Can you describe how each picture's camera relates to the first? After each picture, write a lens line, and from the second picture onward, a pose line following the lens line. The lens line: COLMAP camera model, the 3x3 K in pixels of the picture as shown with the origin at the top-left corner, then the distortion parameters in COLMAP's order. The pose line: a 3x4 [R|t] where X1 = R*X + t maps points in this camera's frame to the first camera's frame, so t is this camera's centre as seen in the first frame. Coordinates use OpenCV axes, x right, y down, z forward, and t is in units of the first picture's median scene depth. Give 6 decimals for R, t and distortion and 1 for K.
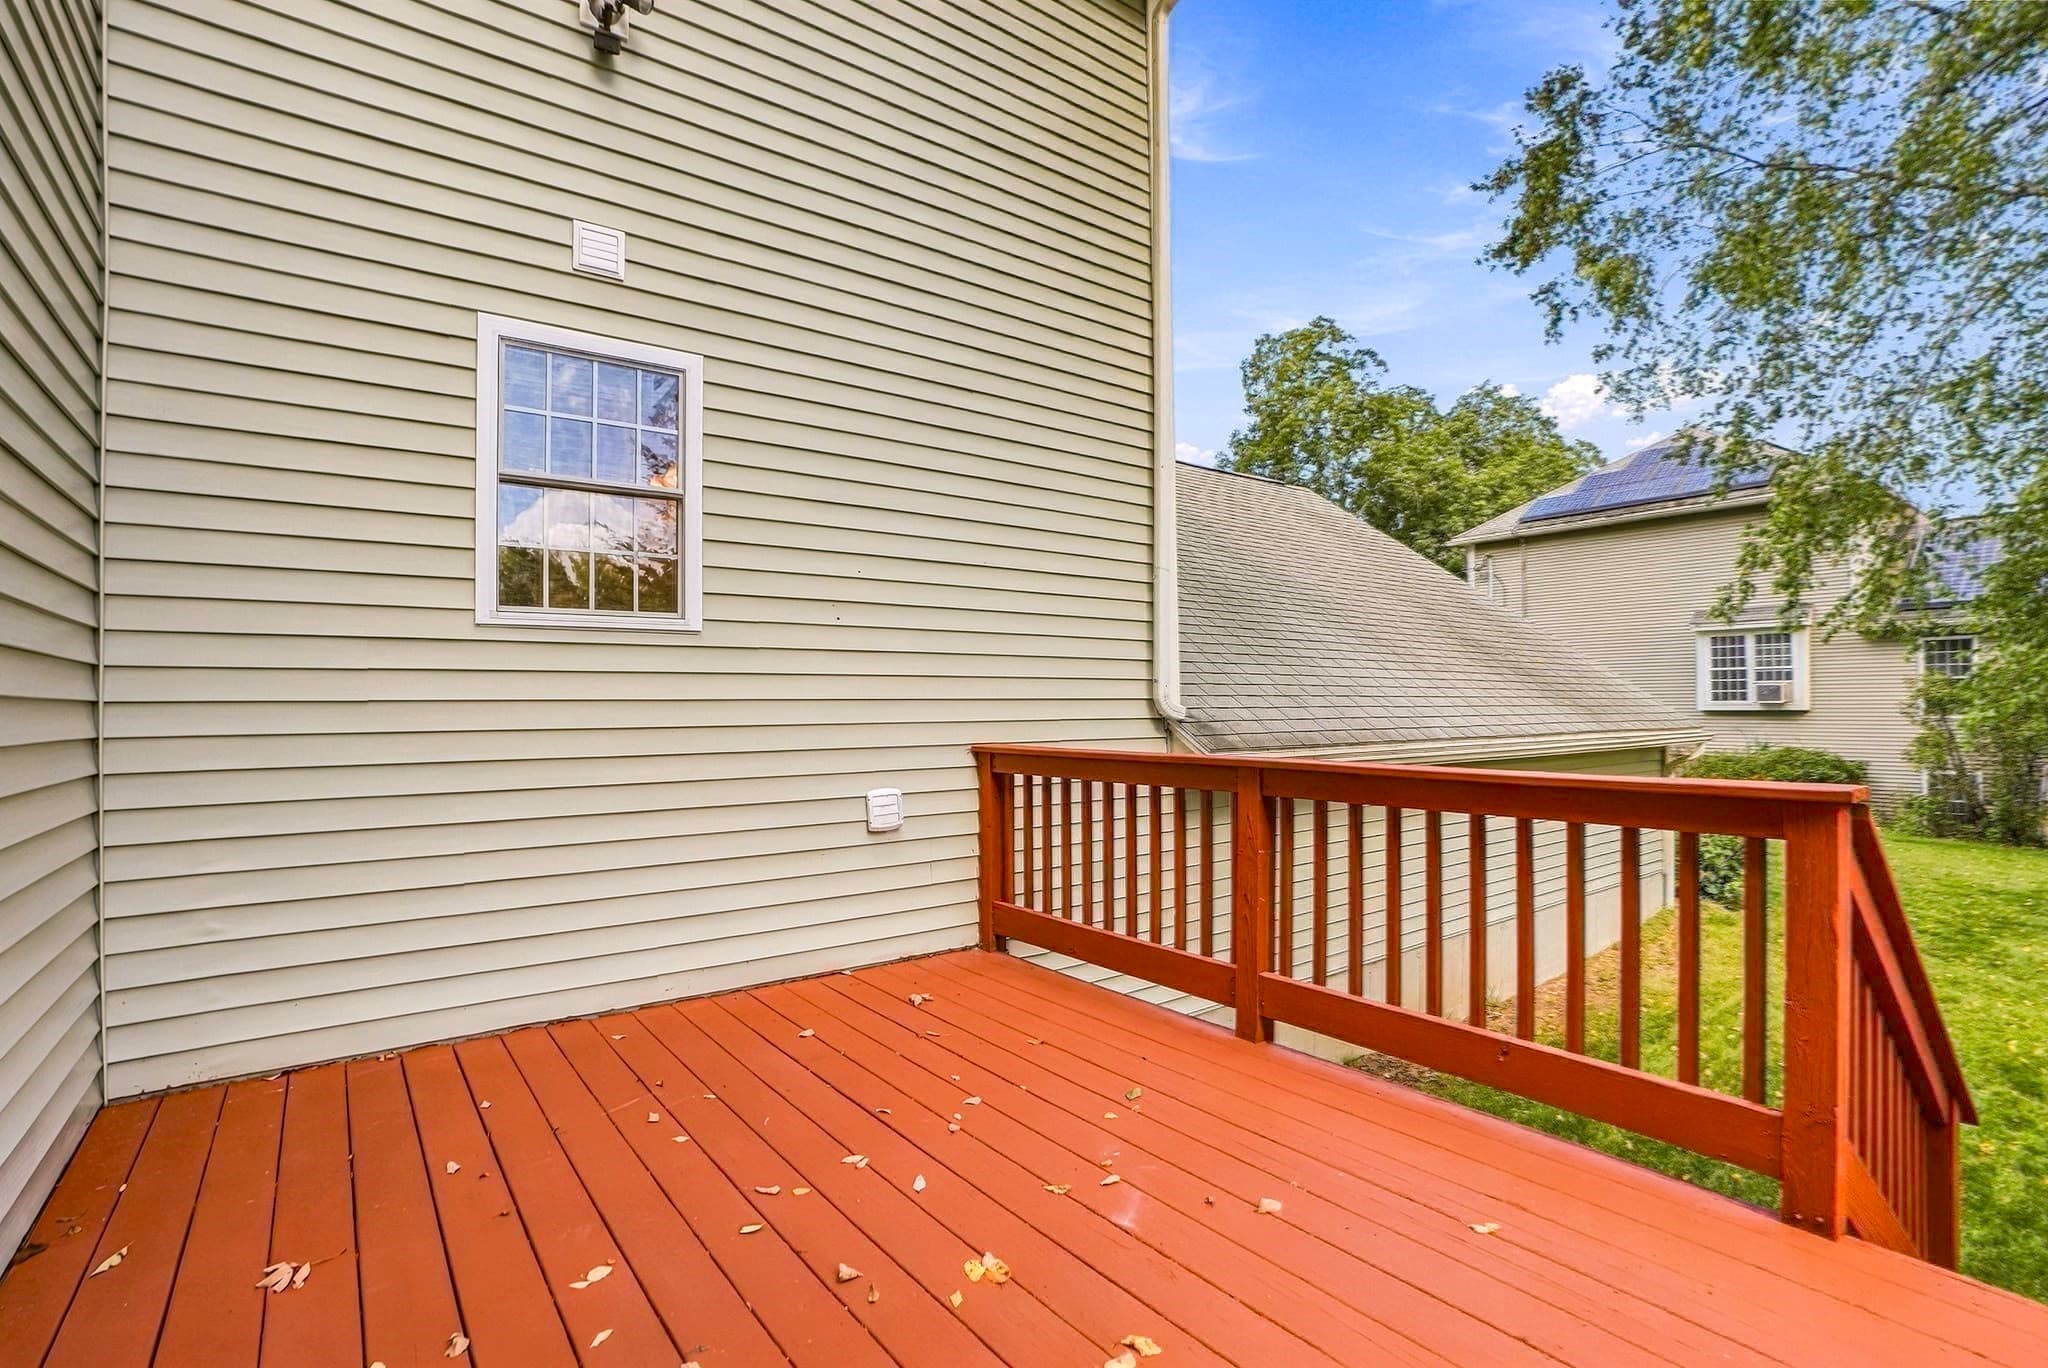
lens RADIAL K [[981.4, 0, 997.9], [0, 981.4, 703.3], [0, 0, 1]] dist [-0.057125, 0.018042]
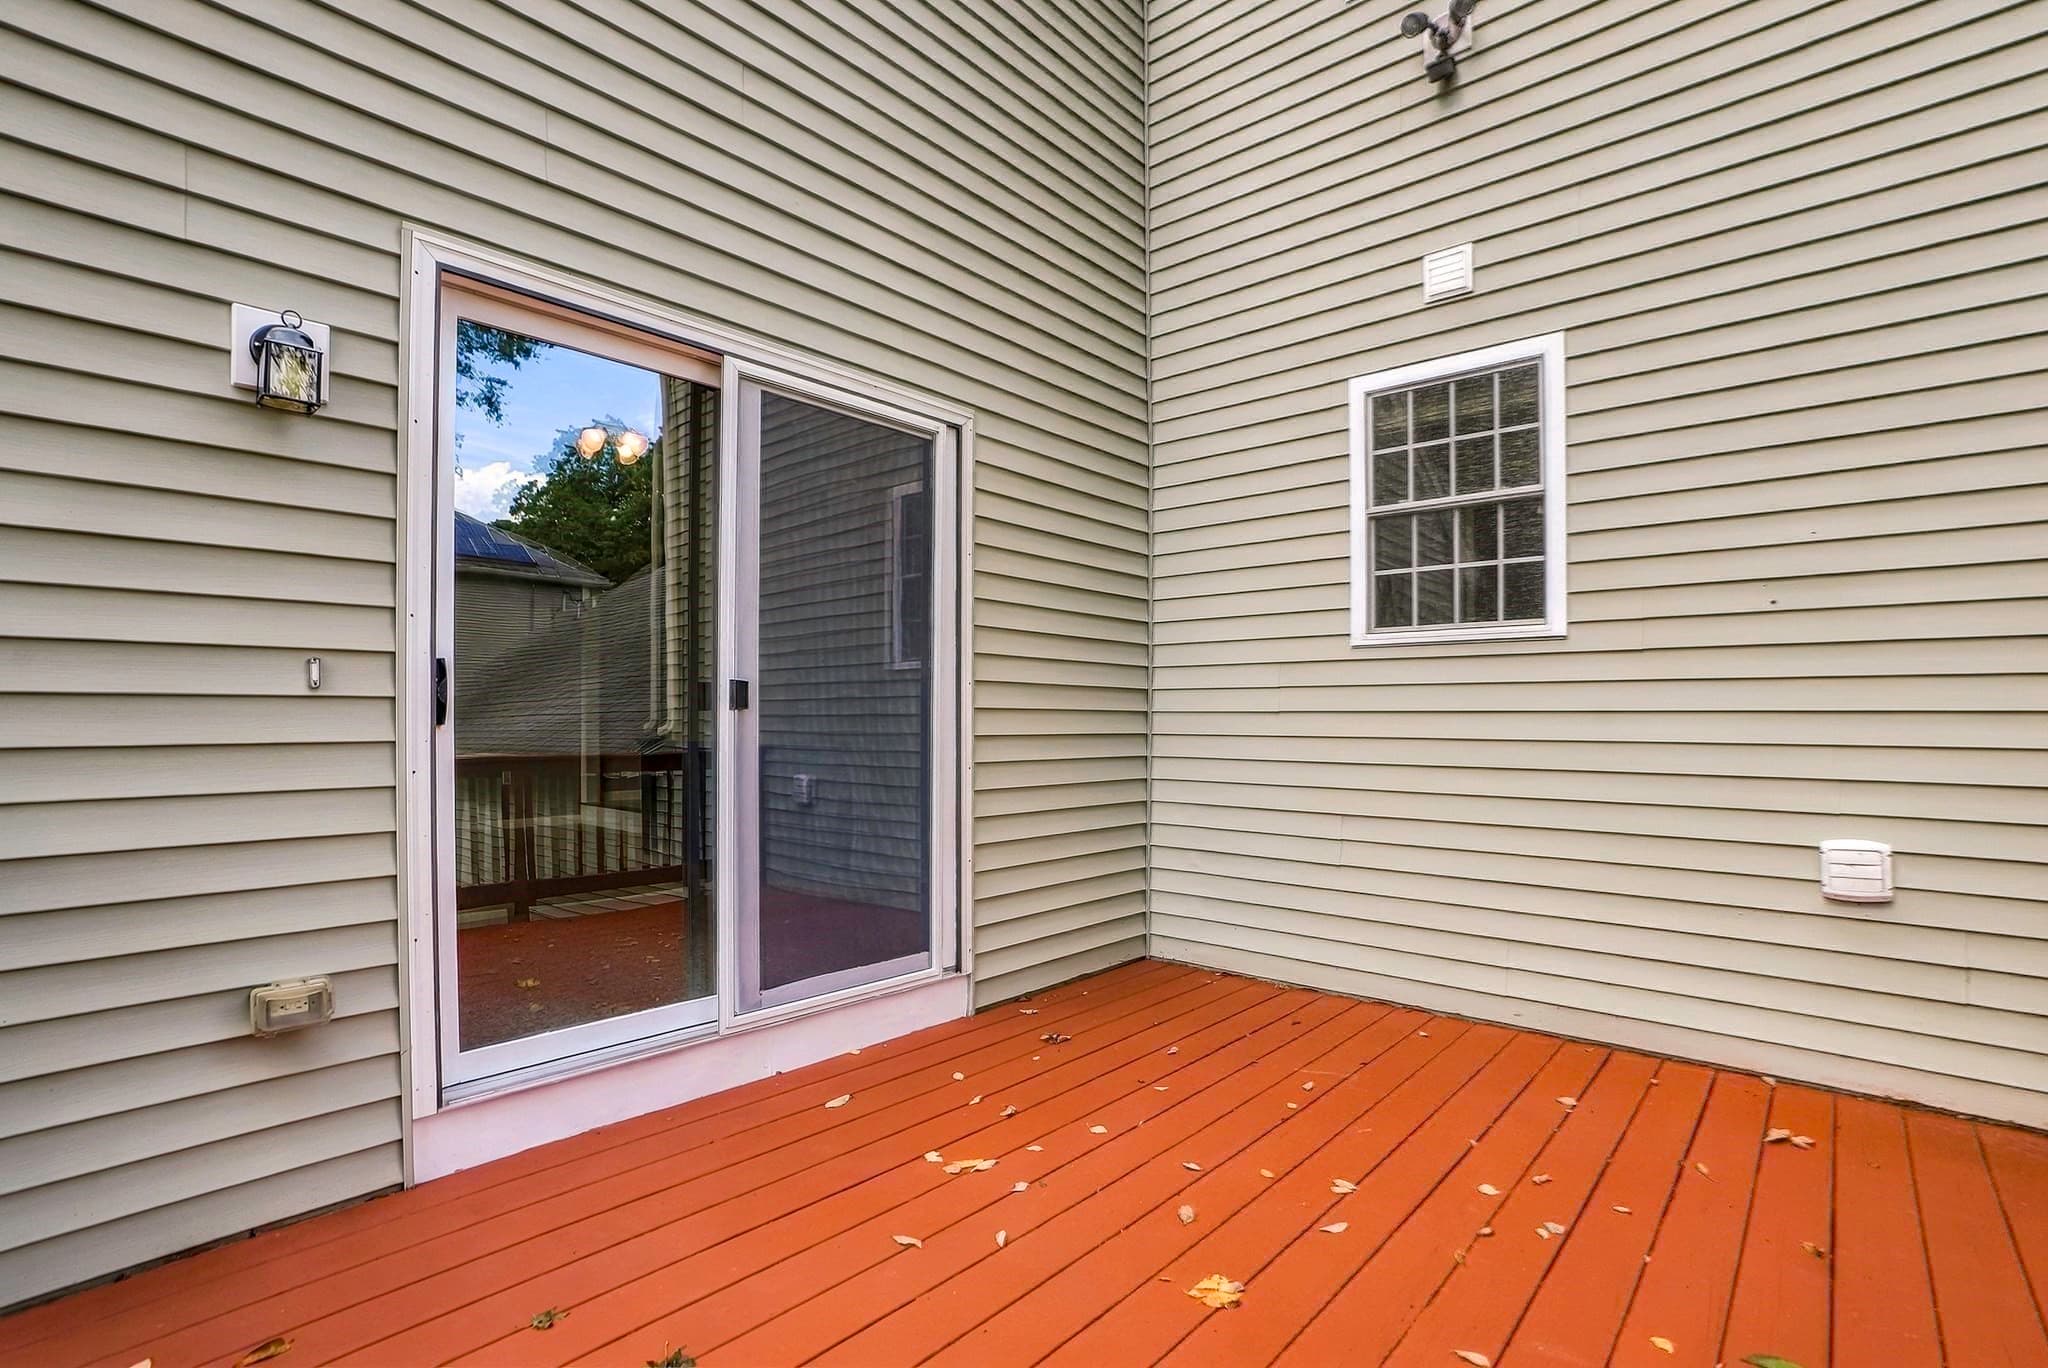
lens RADIAL K [[983.3, 0, 1013.5], [0, 983.3, 723.4], [0, 0, 1]] dist [-0.025479, 0.000112]
pose [[0.199353, 0.012913, -0.979843, 0.516845], [-0.006613, 0.999908, 0.011832, 0.000812], [0.979905, 0.004121, 0.199420, 0.338233]]
